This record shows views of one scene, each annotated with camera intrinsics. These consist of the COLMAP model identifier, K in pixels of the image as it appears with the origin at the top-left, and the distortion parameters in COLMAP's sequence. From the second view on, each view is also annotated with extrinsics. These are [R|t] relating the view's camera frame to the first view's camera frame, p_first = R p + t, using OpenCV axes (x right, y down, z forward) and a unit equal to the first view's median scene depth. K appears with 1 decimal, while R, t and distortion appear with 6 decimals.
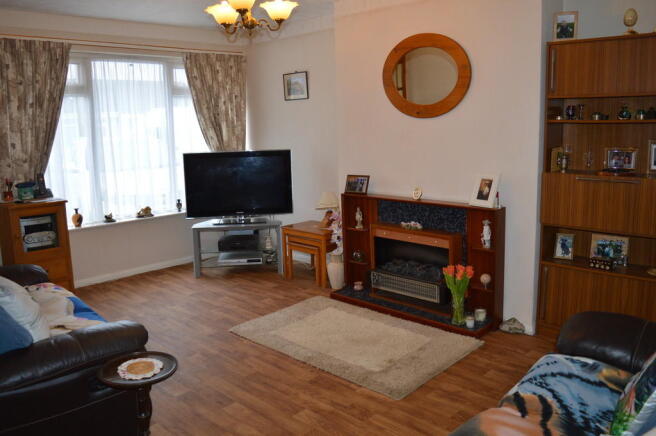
lens RADIAL K [[541.3, 0, 328.0], [0, 541.3, 218.0], [0, 0, 1]] dist [-0.075379, -0.001005]
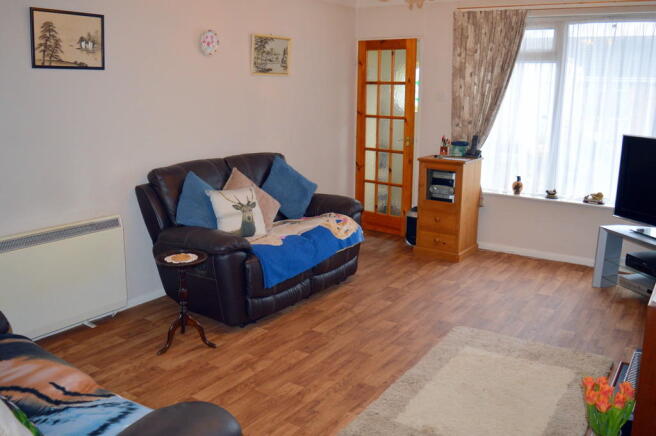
lens RADIAL K [[577.5, 0, 328.0], [0, 577.5, 218.0], [0, 0, 1]] dist [-0.081858, -0.001354]
pose [[0.162920, 0.237846, -0.957542, 0.571554], [-0.185471, 0.960590, 0.207046, -0.108816], [0.969050, 0.143865, 0.200613, 0.495560]]
